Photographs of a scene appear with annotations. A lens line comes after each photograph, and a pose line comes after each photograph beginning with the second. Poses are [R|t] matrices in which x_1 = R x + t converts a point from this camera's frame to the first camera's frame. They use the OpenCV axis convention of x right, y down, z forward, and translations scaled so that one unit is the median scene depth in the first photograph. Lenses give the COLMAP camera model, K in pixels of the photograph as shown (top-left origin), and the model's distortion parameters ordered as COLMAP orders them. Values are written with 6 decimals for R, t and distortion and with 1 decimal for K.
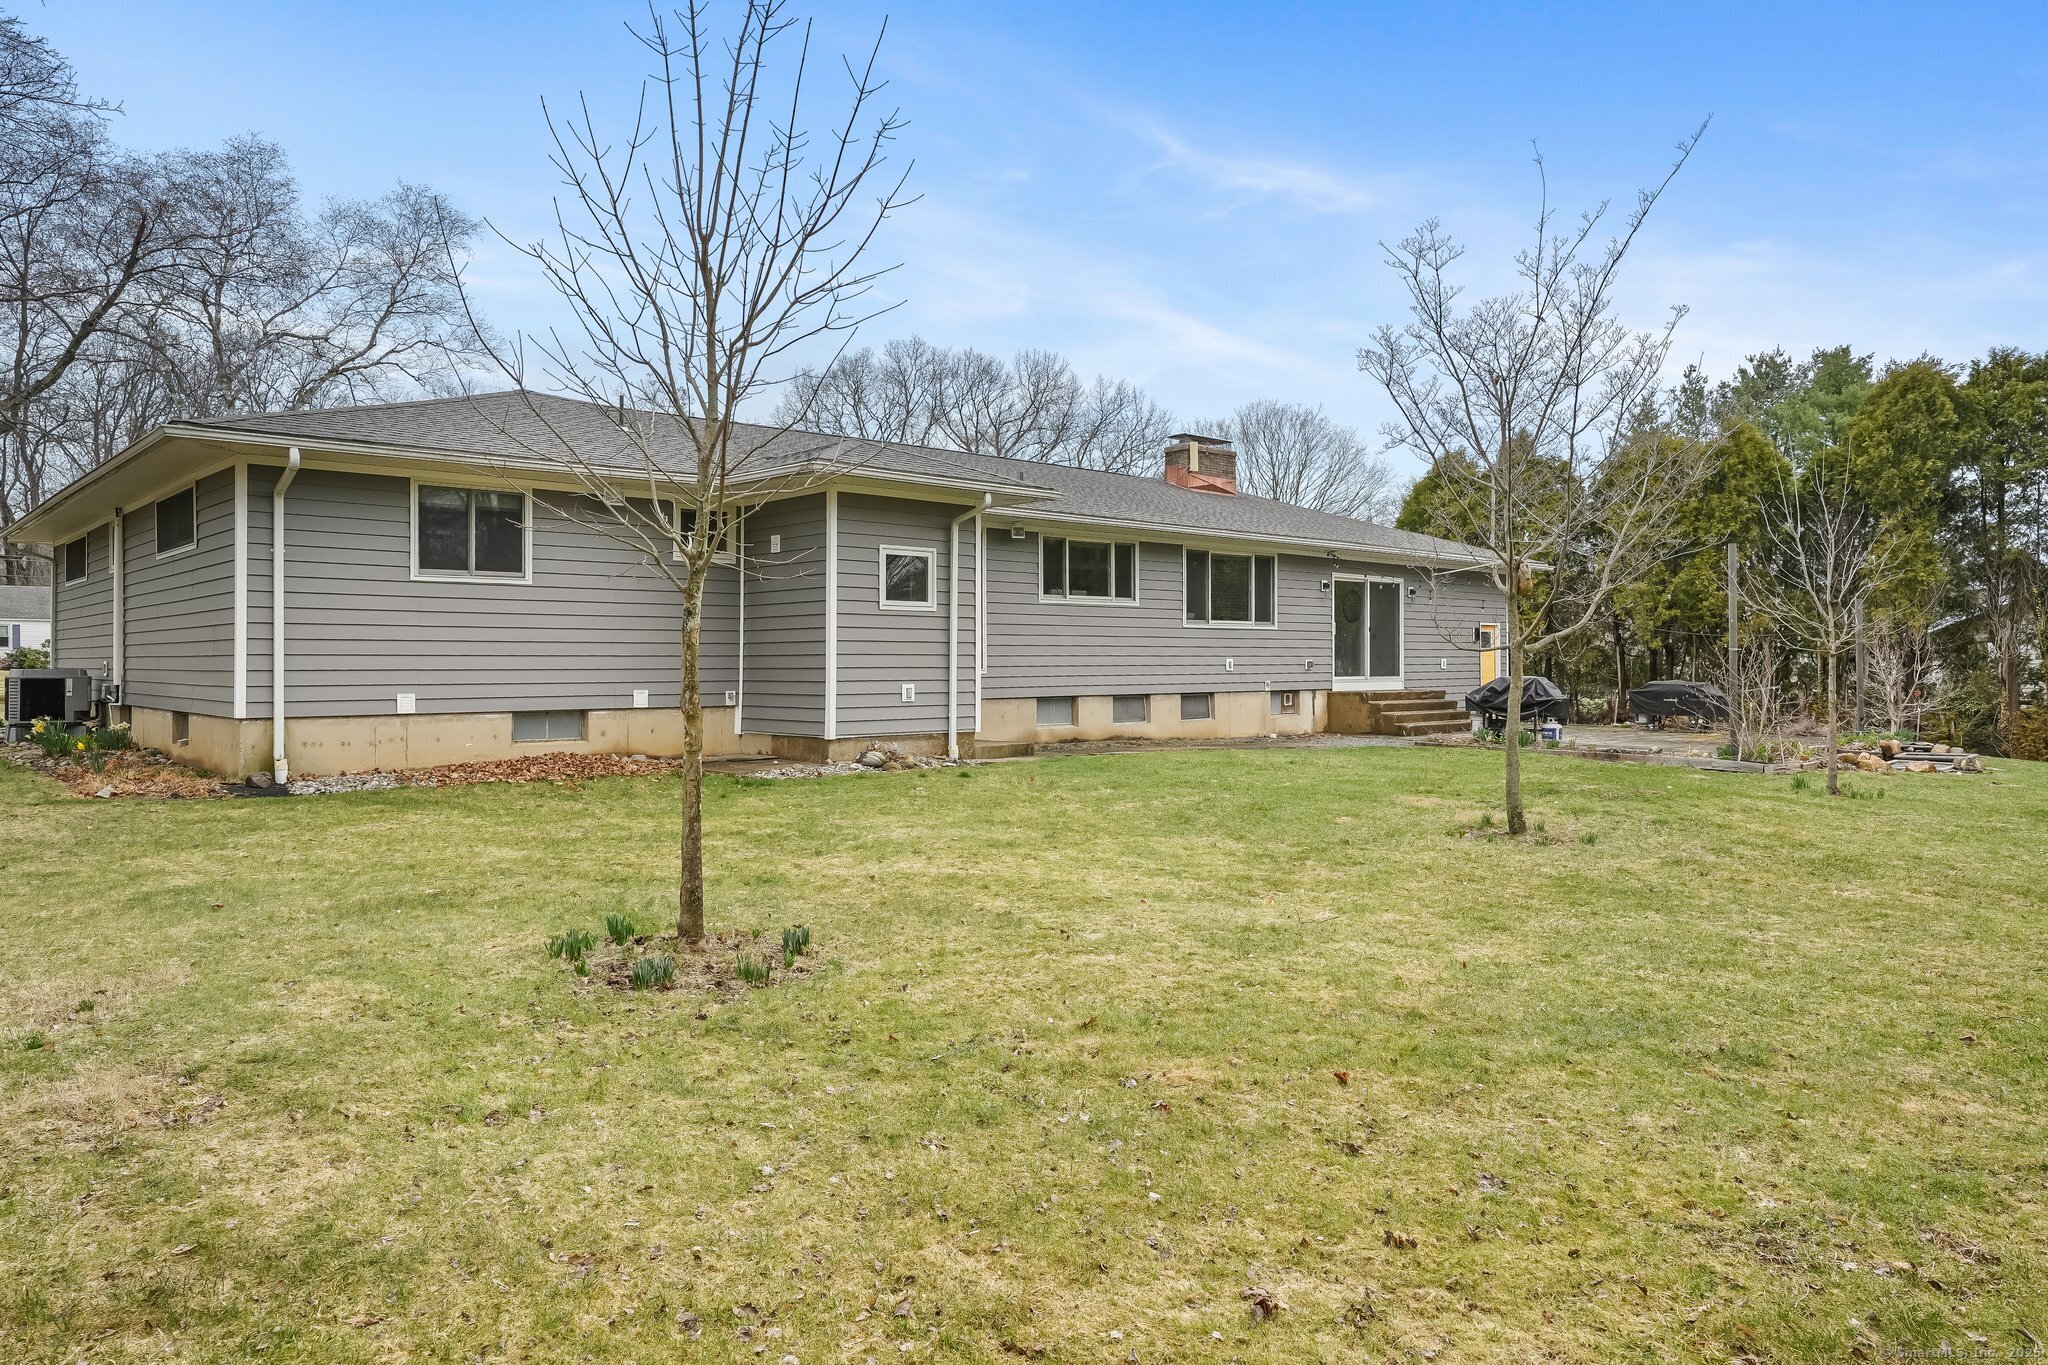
lens RADIAL K [[1301.4, 0, 1024.3], [0, 1301.4, 677.9], [0, 0, 1]] dist [0.055889, 0.000439]
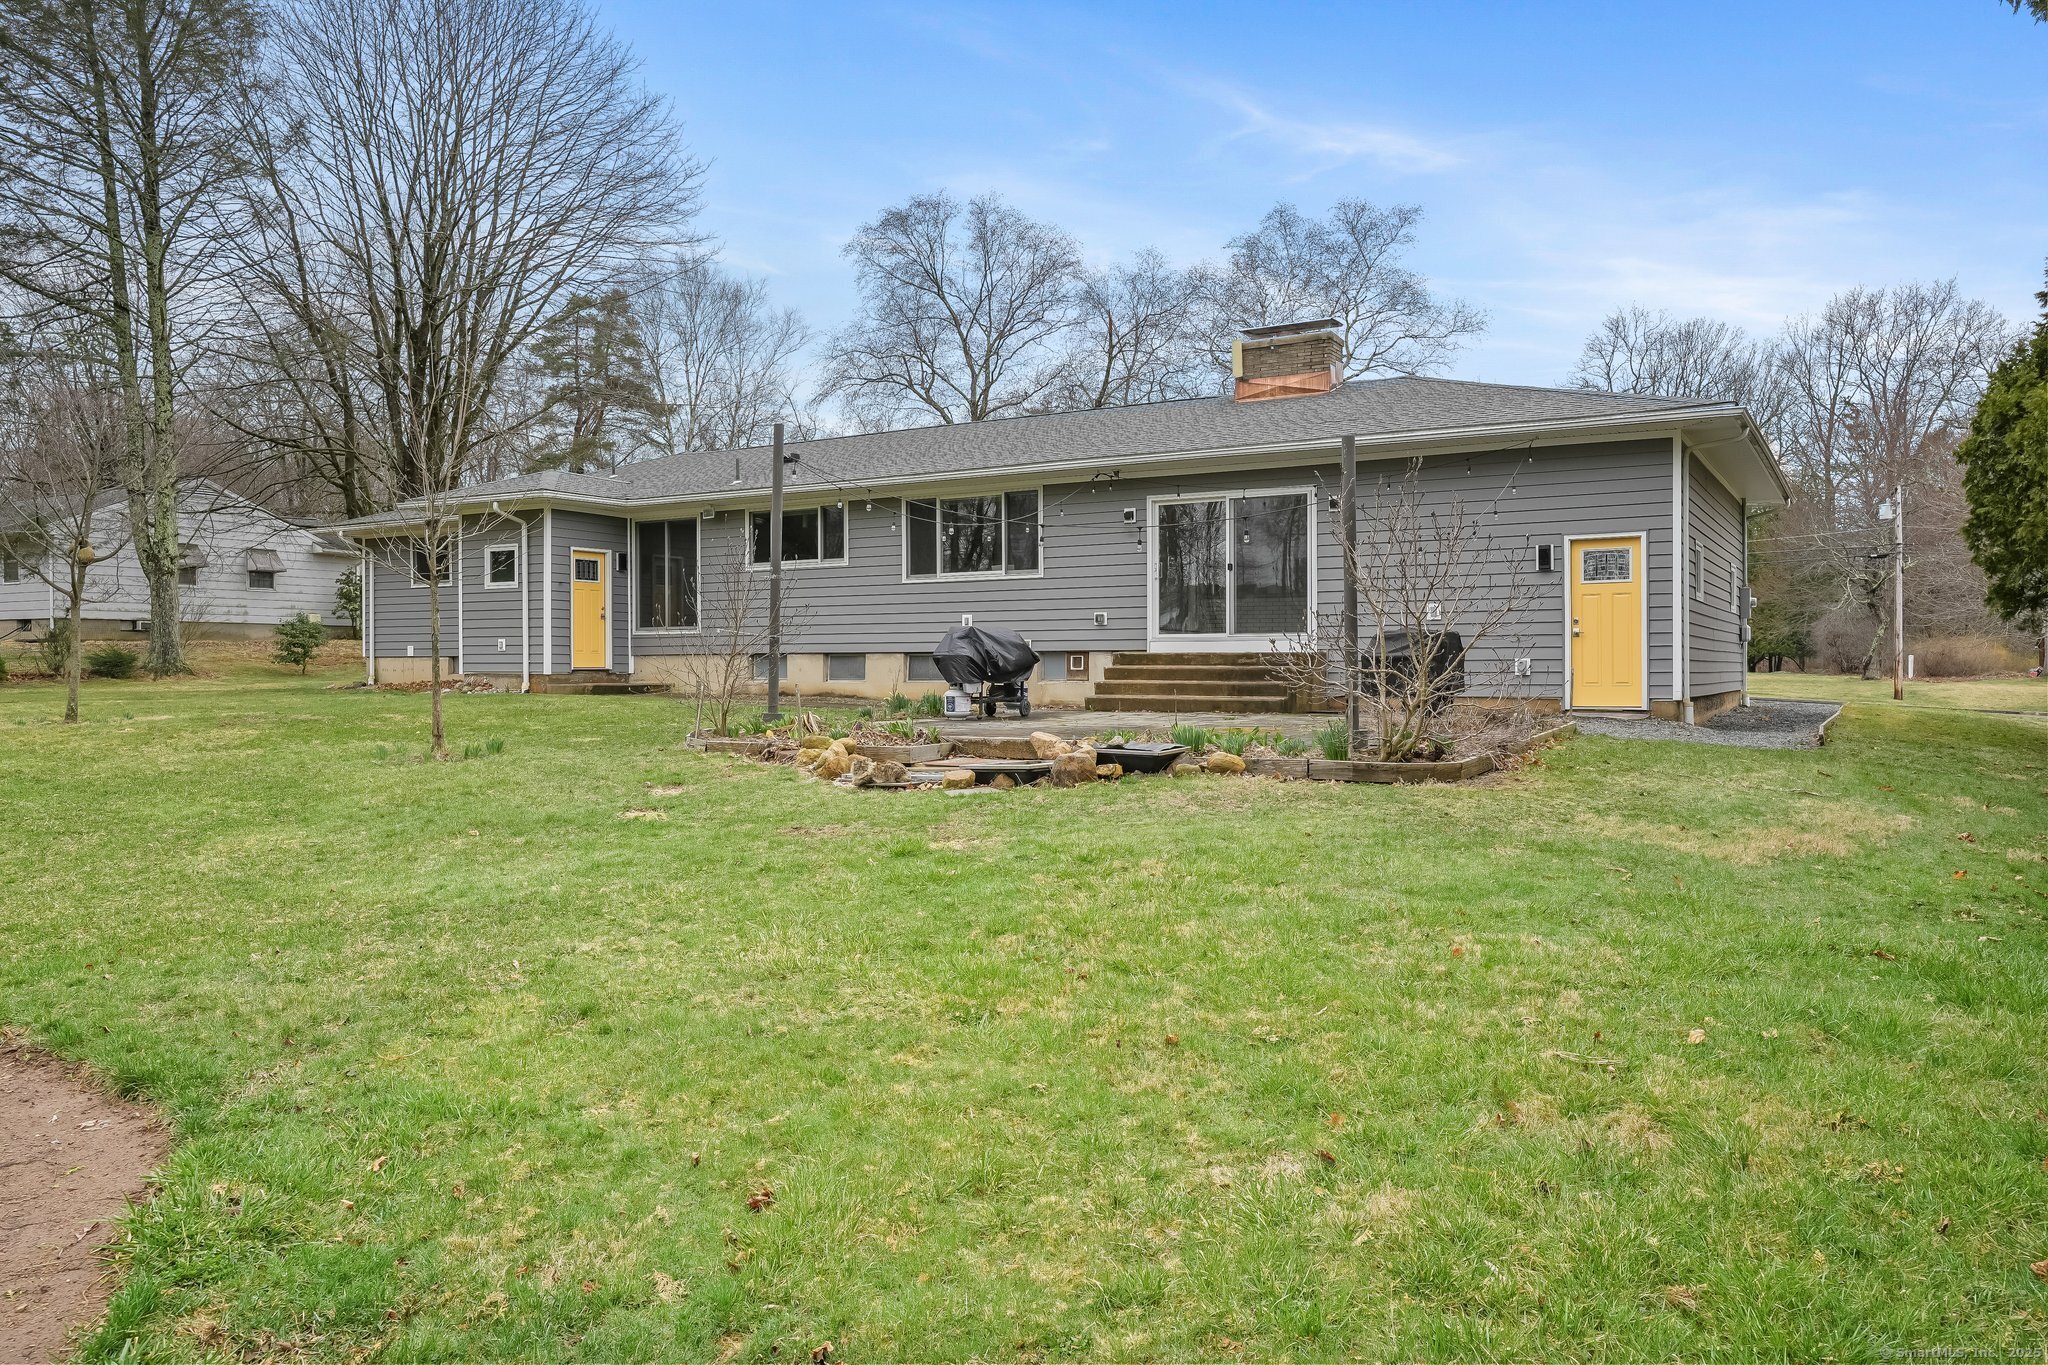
lens RADIAL K [[1437.2, 0, 1024.0], [0, 1437.2, 679.7], [0, 0, 1]] dist [0.010782, 0.000493]
pose [[0.267541, 0.002812, -0.963542, 1.152240], [-0.013957, 0.999902, -0.000957, 0.031301], [0.963445, 0.013704, 0.267554, 0.797136]]
